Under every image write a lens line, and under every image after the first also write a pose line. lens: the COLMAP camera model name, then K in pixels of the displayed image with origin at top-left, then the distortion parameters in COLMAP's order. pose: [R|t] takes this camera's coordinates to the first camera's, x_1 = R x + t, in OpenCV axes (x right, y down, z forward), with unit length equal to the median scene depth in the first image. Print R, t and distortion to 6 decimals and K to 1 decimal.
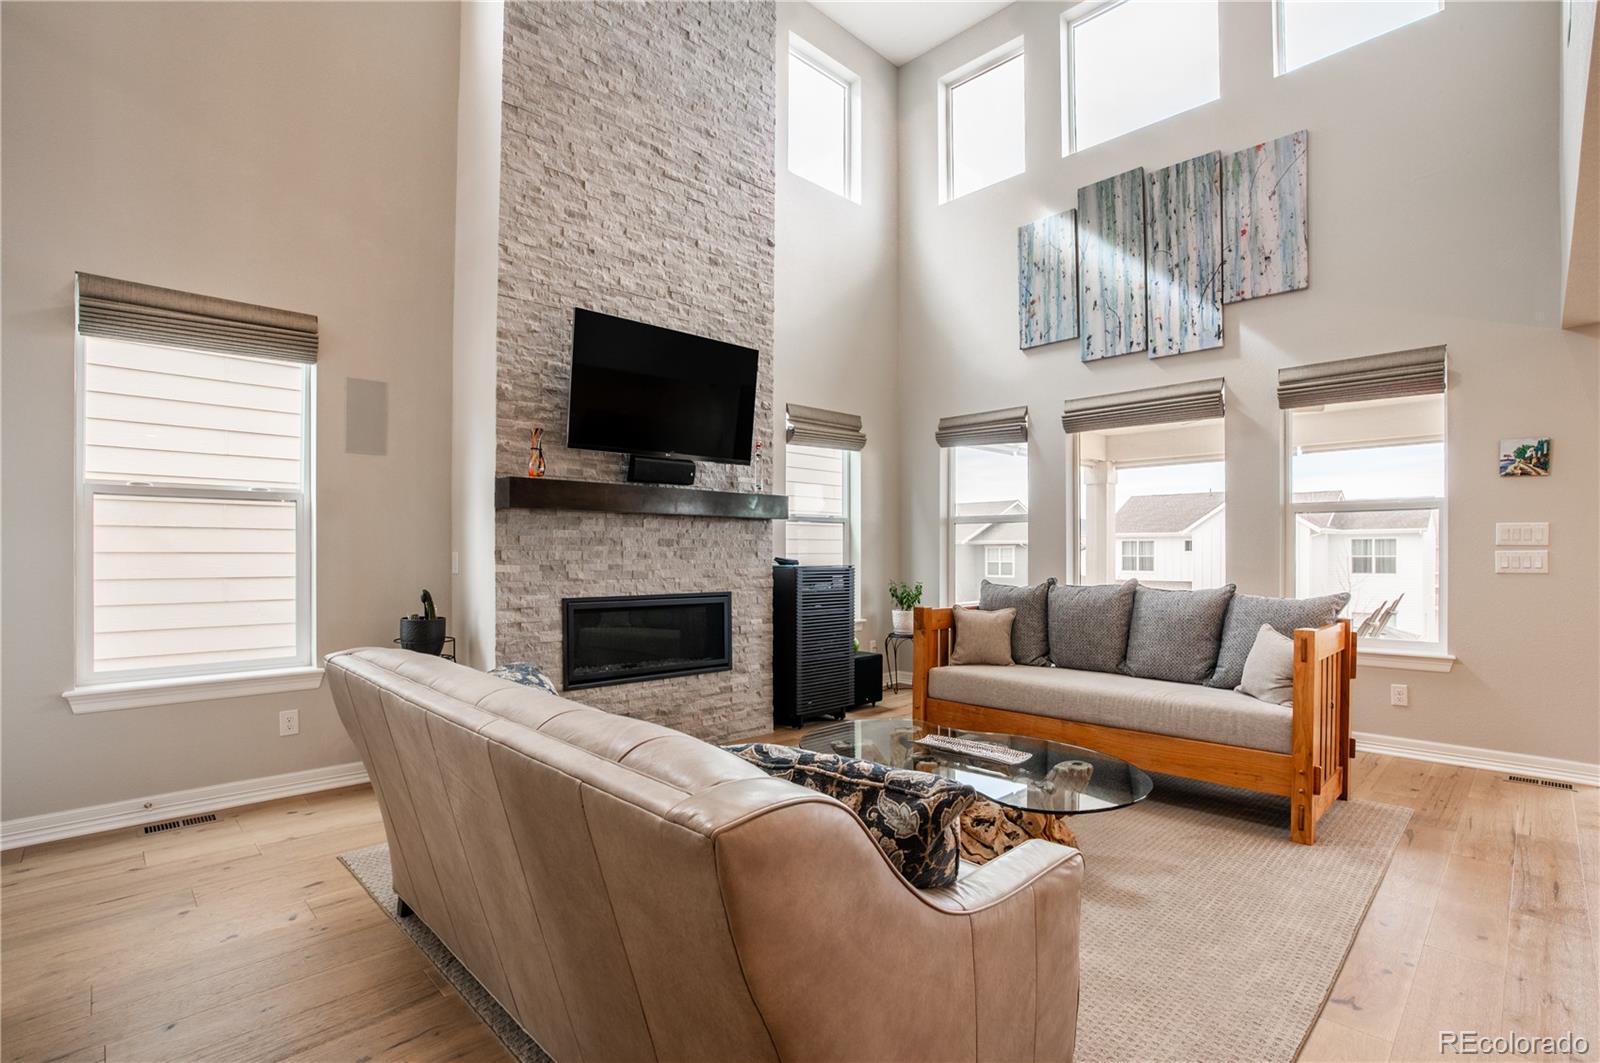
lens RADIAL K [[760.2, 0, 818.6], [0, 760.2, 550.3], [0, 0, 1]] dist [-0.058468, 0.020464]
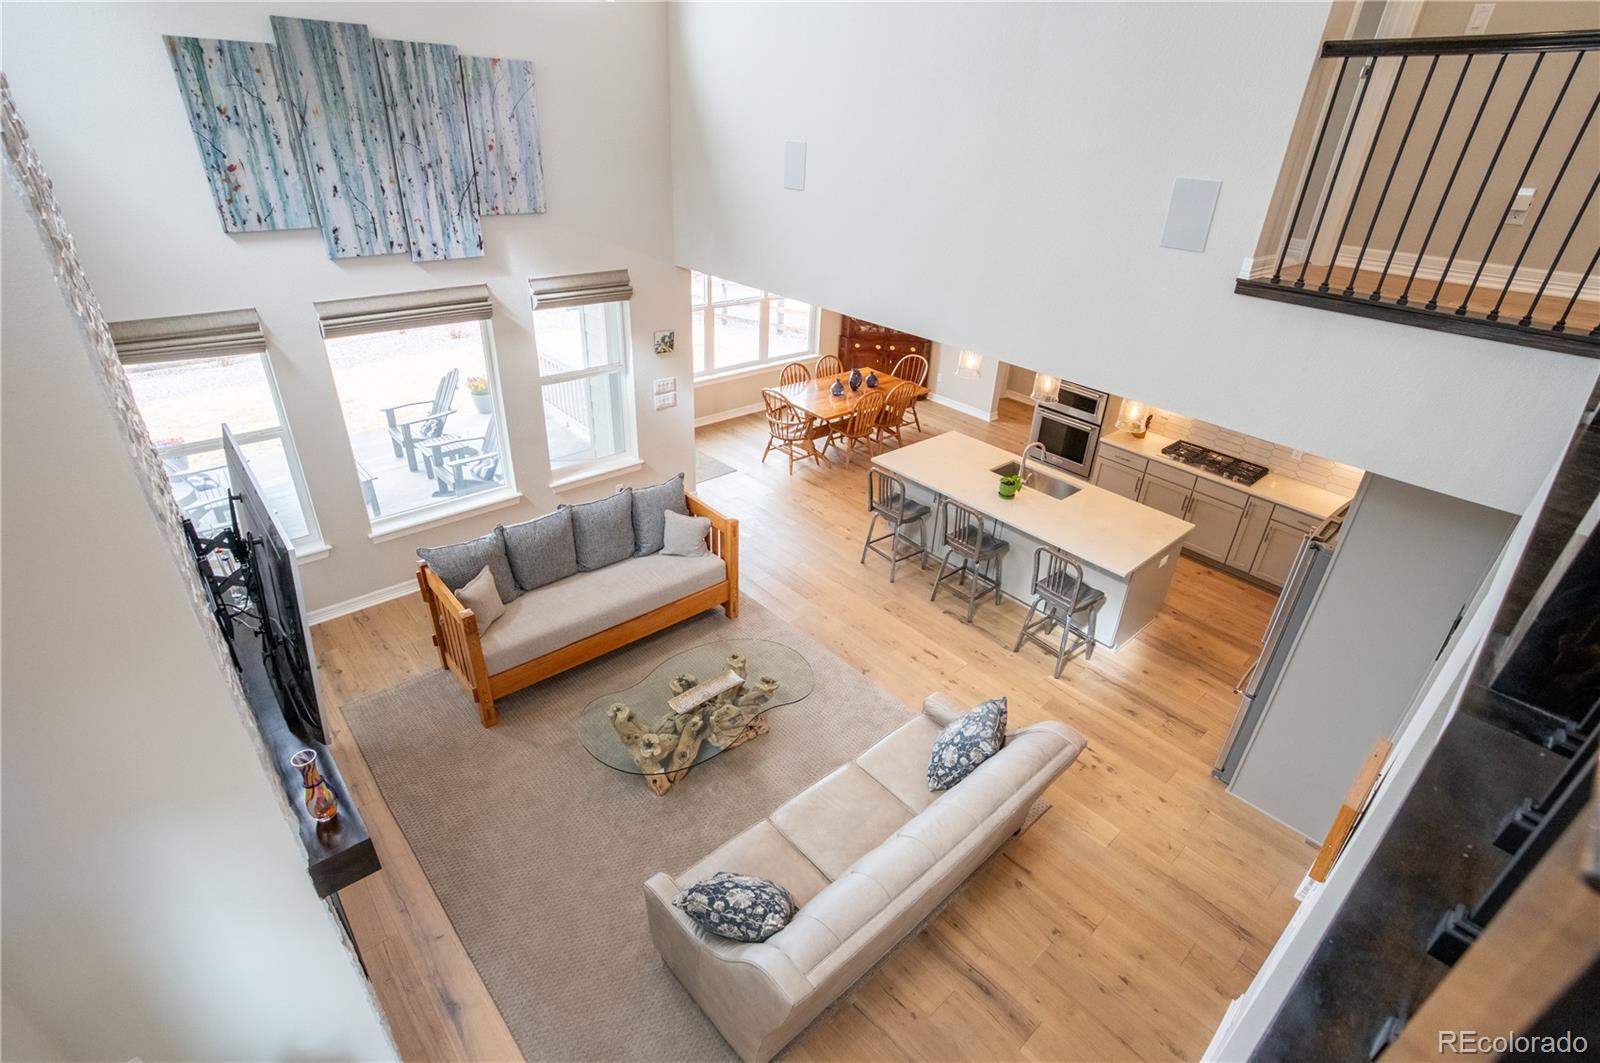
lens RADIAL K [[760.2, 0, 821.9], [0, 760.2, 543.8], [0, 0, 1]] dist [-0.058468, 0.020464]
pose [[0.043842, -0.496607, 0.866867, -0.634977], [-0.057901, 0.864980, 0.498454, -0.509726], [-0.997359, -0.072046, 0.009169, 0.486393]]
